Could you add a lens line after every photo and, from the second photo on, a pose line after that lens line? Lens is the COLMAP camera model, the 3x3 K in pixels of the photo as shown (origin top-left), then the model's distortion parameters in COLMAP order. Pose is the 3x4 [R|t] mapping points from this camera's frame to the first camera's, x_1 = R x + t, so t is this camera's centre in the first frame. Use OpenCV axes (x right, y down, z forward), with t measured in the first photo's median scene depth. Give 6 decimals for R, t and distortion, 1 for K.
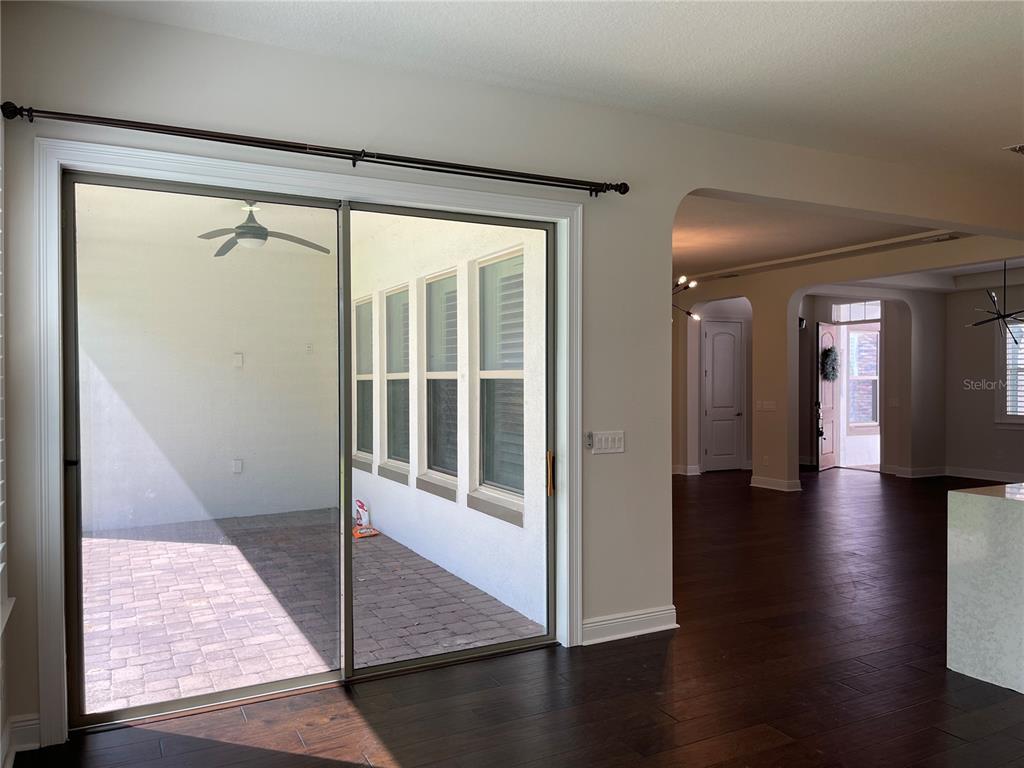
lens RADIAL K [[772.2, 0, 520.2], [0, 772.2, 384.1], [0, 0, 1]] dist [0.088723, -0.127638]
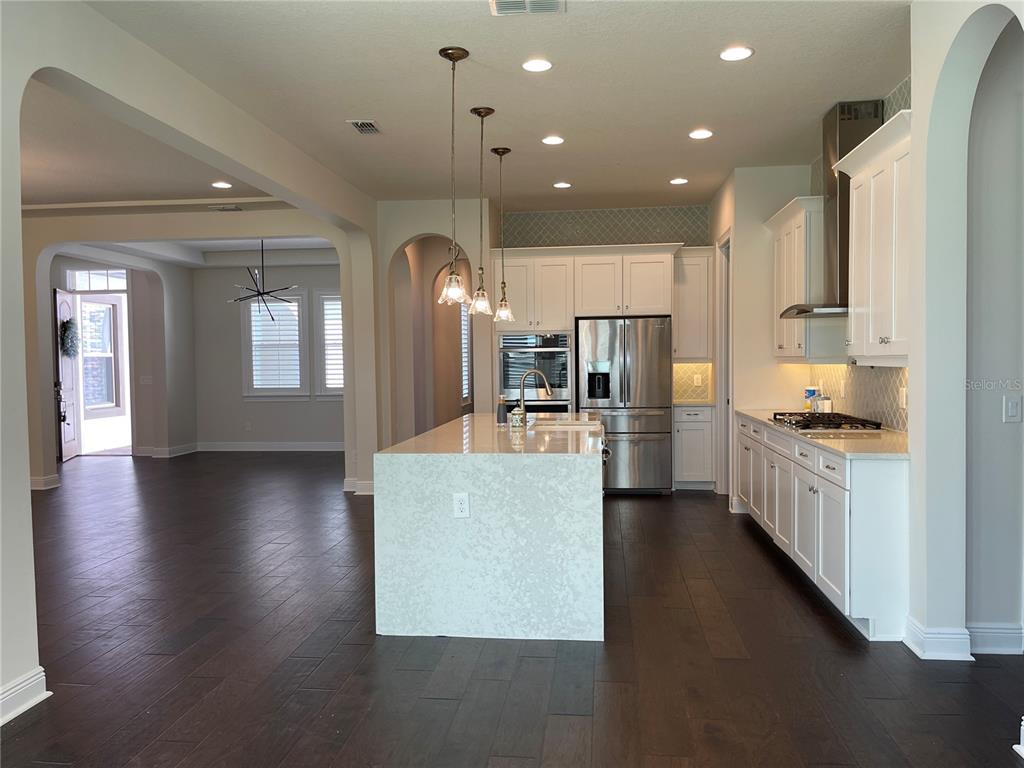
lens RADIAL K [[772.2, 0, 520.2], [0, 772.2, 384.1], [0, 0, 1]] dist [0.088723, -0.127638]
pose [[0.555886, -0.031223, 0.830672, -0.053121], [0.013603, 0.999502, 0.028465, 0.007930], [-0.831148, -0.004524, 0.556034, 0.104602]]
